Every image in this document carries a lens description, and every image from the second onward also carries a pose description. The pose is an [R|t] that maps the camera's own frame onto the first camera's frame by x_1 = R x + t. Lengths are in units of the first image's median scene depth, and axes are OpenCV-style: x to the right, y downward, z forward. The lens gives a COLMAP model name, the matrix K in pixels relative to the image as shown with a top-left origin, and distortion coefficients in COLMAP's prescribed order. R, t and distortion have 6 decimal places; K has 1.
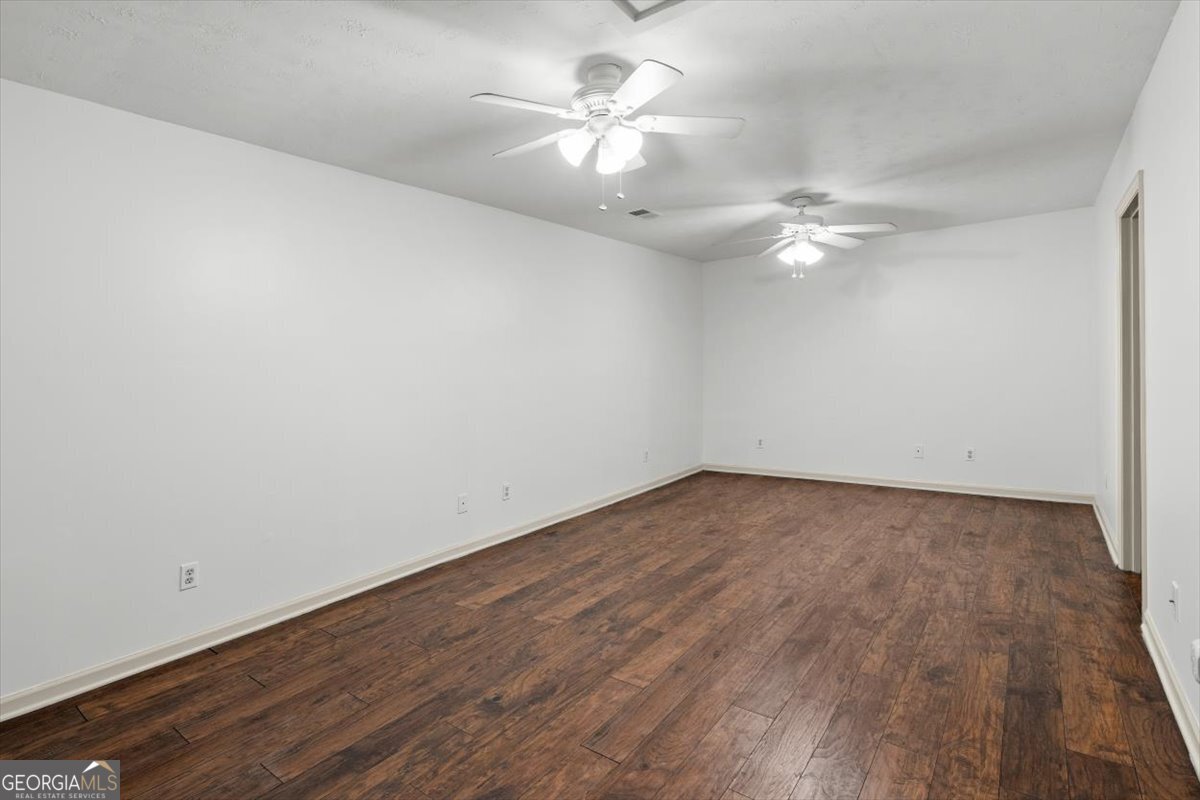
lens RADIAL K [[550.1, 0, 599.1], [0, 550.1, 394.4], [0, 0, 1]] dist [-0.006042, 0.000688]
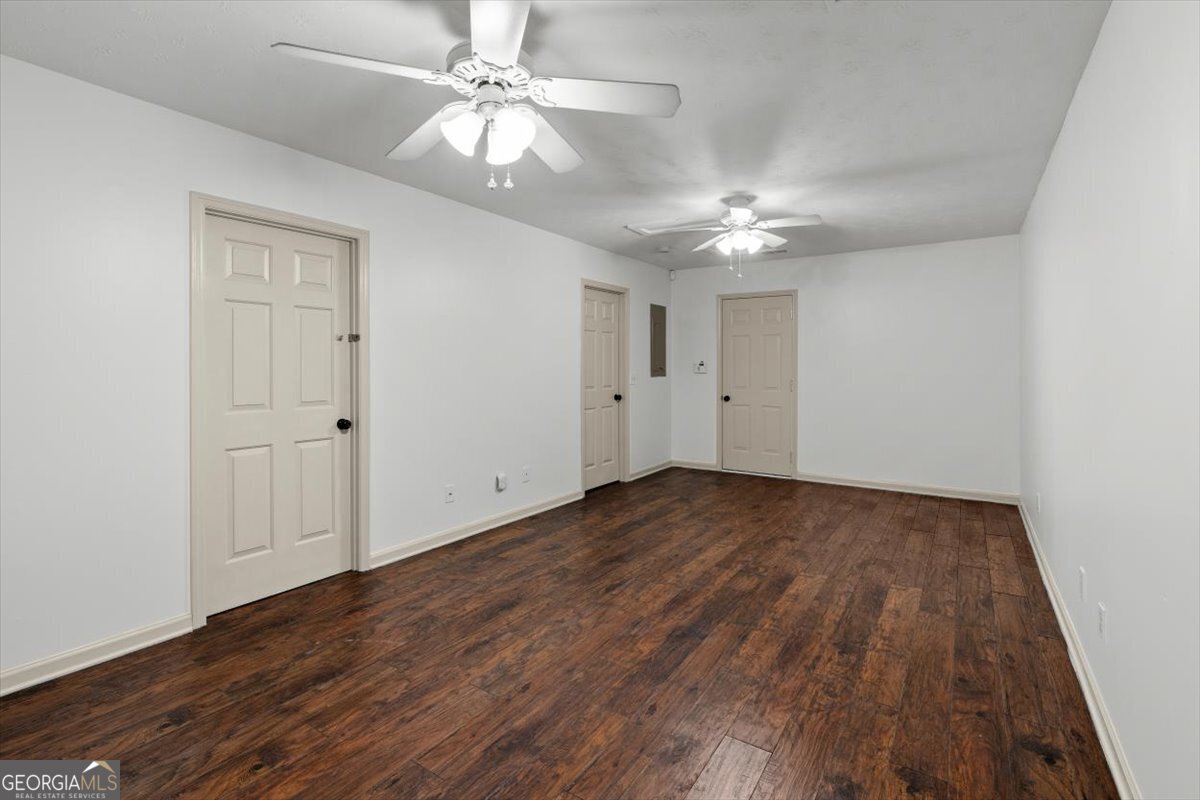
lens RADIAL K [[550.1, 0, 599.1], [0, 550.1, 394.4], [0, 0, 1]] dist [-0.006042, 0.000688]
pose [[-0.998013, 0.036222, -0.051564, 0.383019], [0.030522, 0.993755, 0.107329, -0.116813], [0.055130, 0.105542, -0.992885, 1.915631]]
